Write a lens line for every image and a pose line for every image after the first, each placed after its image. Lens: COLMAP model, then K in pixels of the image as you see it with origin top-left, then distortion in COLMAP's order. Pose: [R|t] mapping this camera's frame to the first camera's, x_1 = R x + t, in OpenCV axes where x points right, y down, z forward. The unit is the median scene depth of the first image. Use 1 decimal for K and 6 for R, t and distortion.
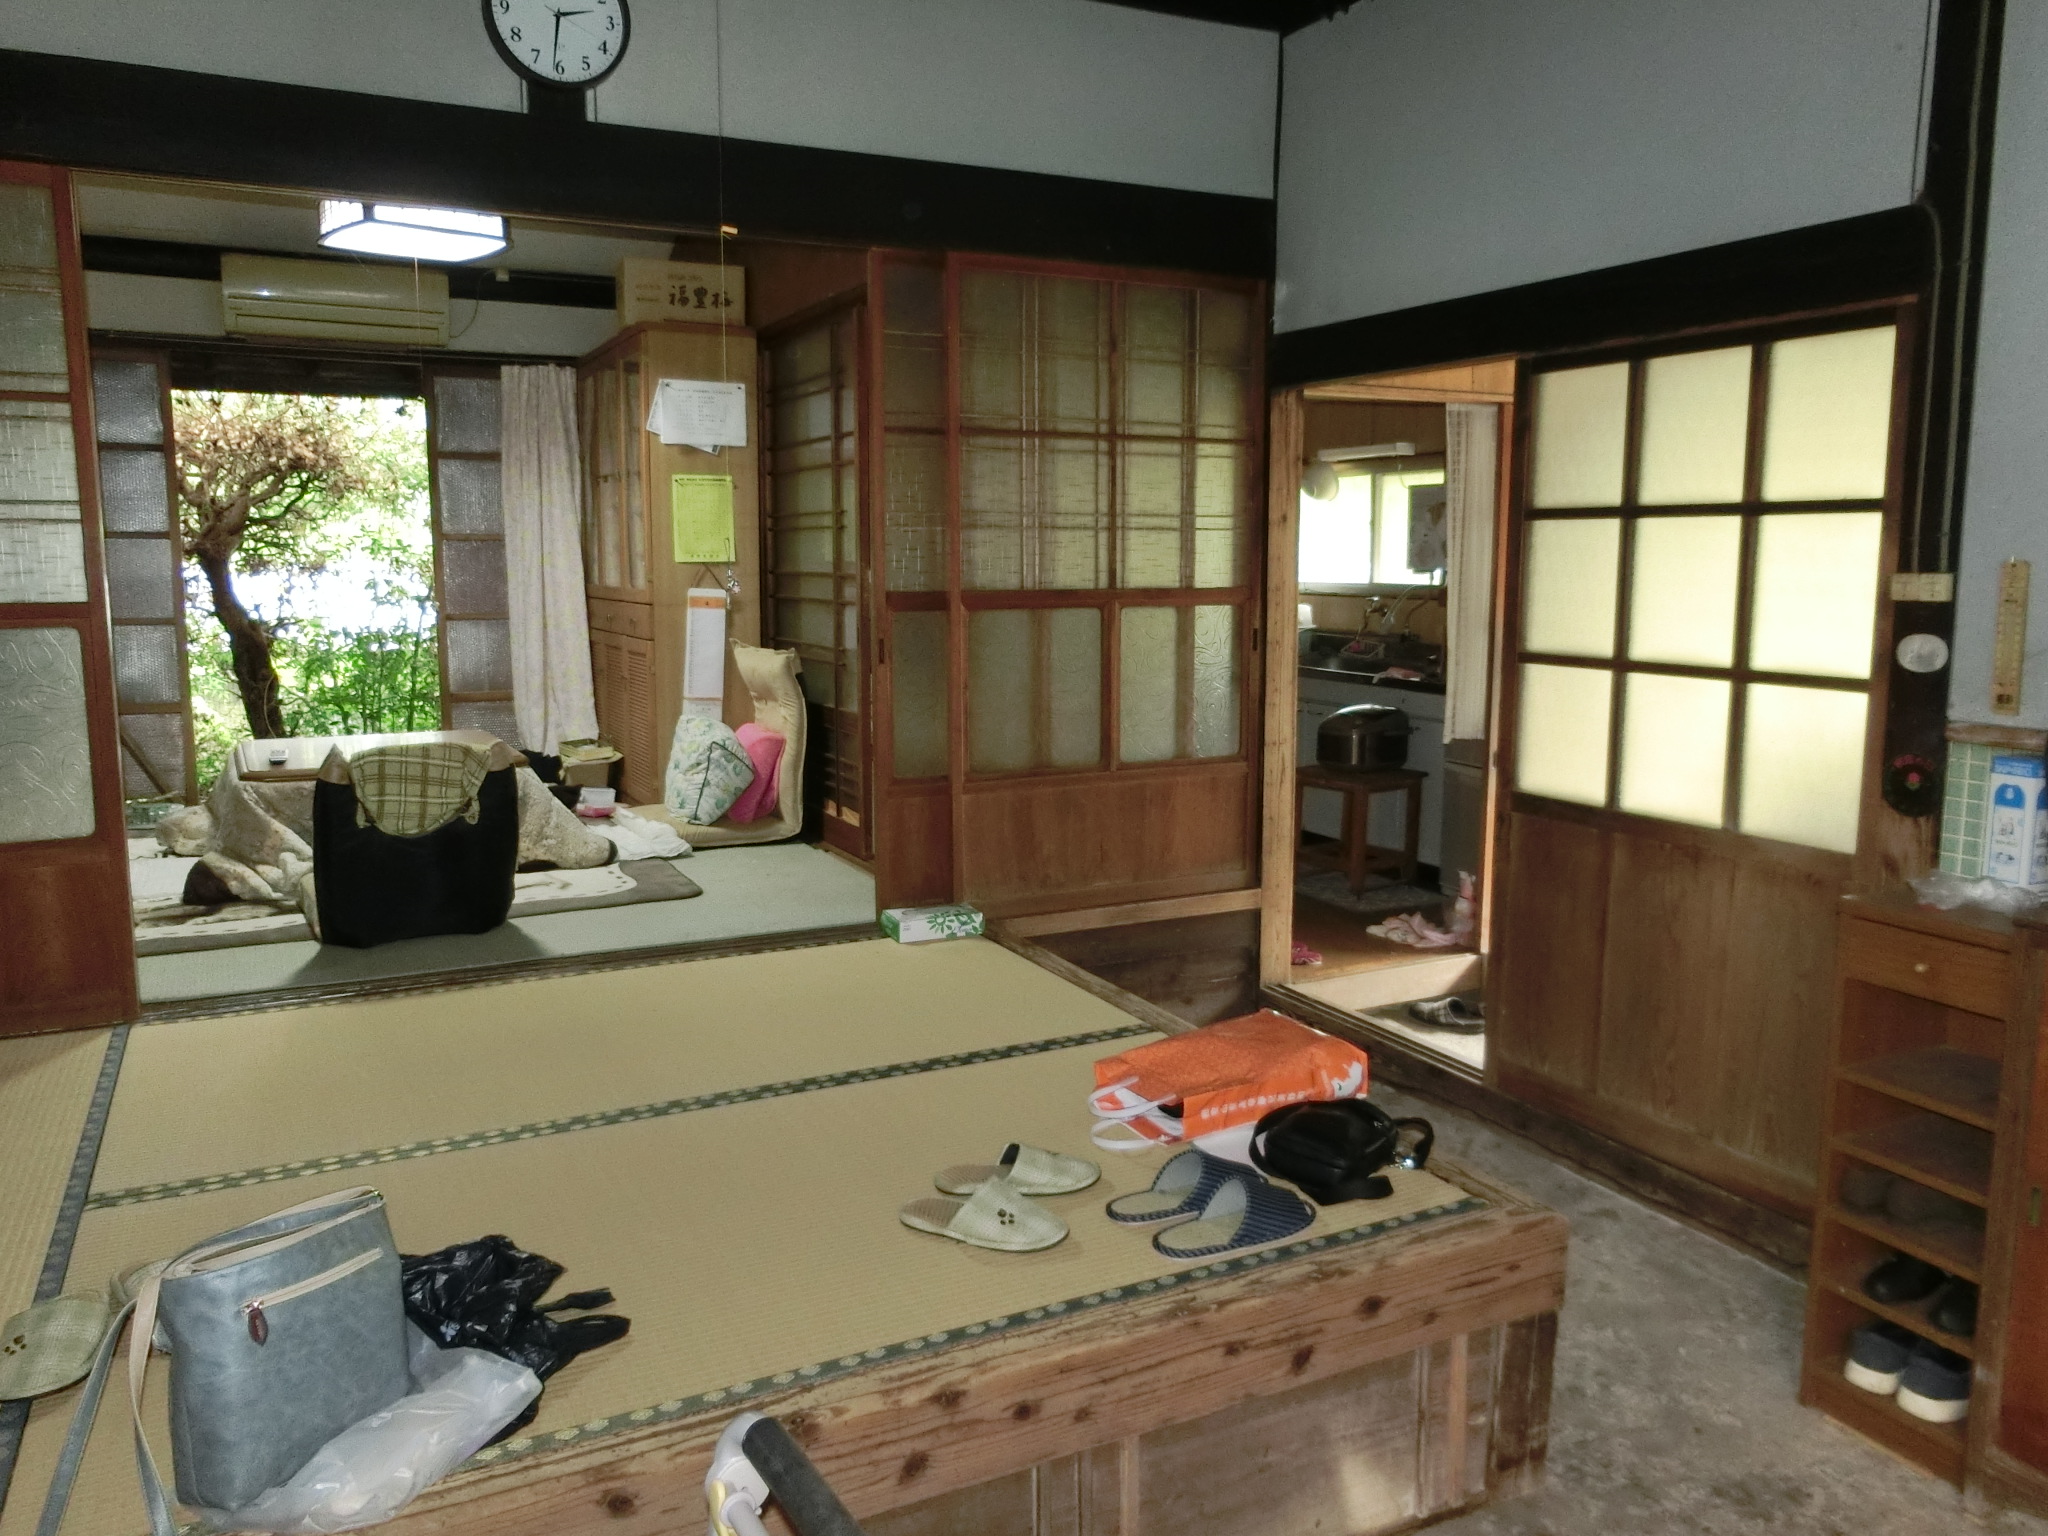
lens RADIAL K [[1500.4, 0, 1024.0], [0, 1500.4, 768.0], [0, 0, 1]] dist [-0.000775, -0.000902]
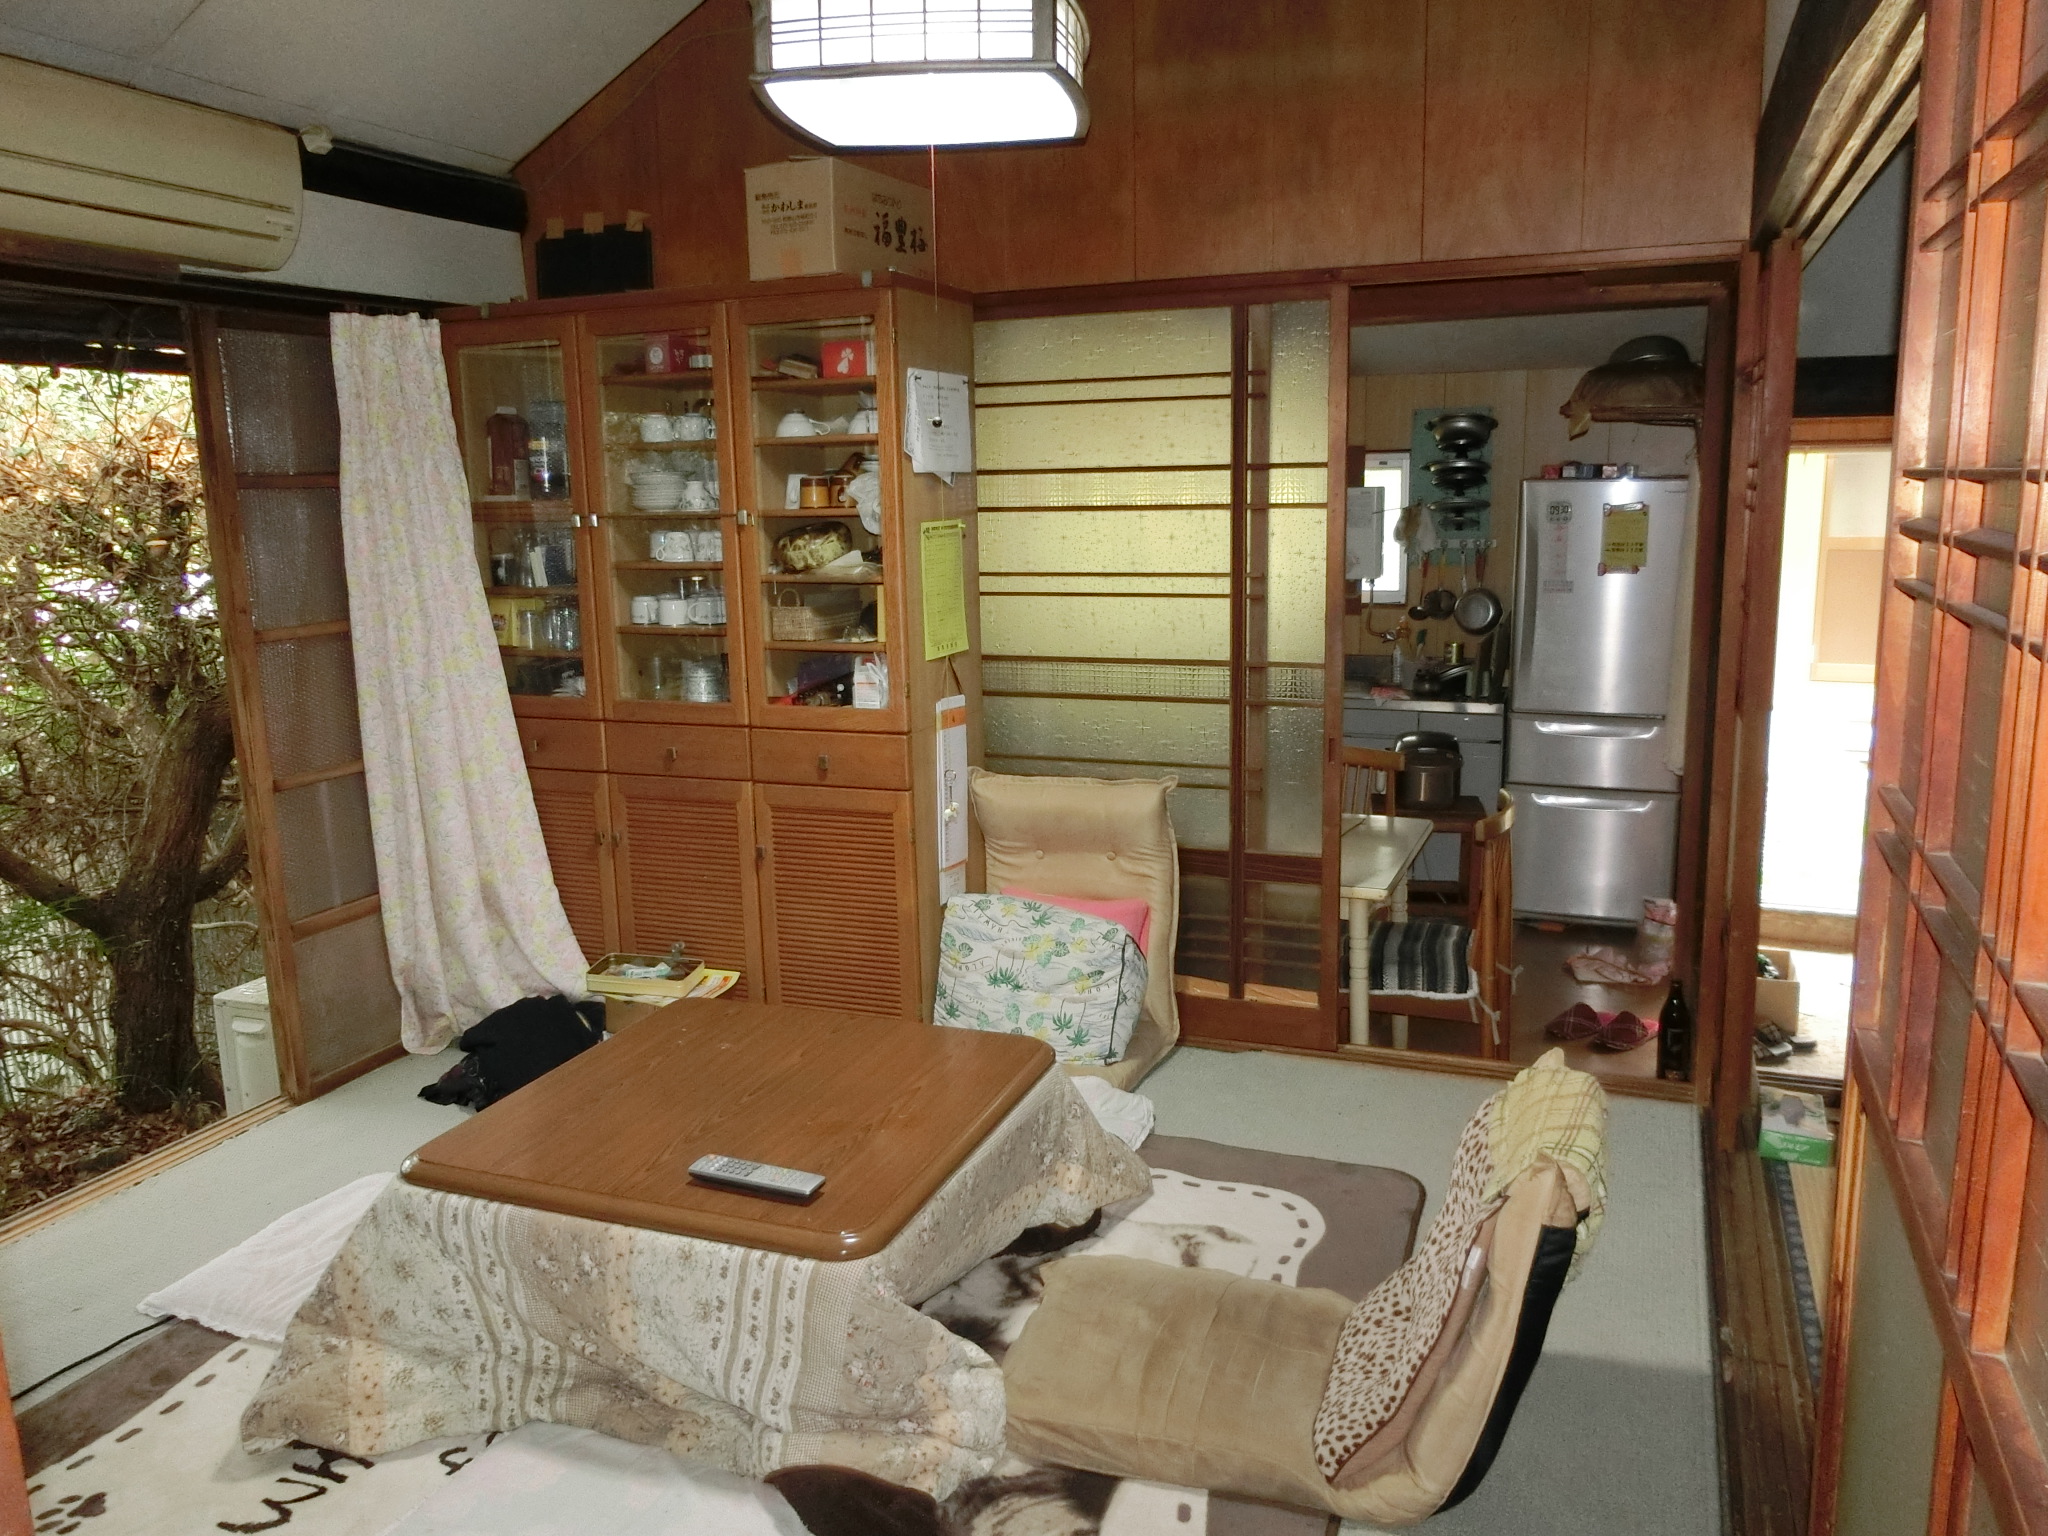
lens RADIAL K [[1513.3, 0, 1027.9], [0, 1513.3, 740.8], [0, 0, 1]] dist [-0.000454, -0.000686]
pose [[0.746621, -0.135838, 0.651234, -0.533972], [0.119995, 0.990373, 0.069008, -0.123150], [-0.654339, 0.026622, 0.755733, 0.428830]]
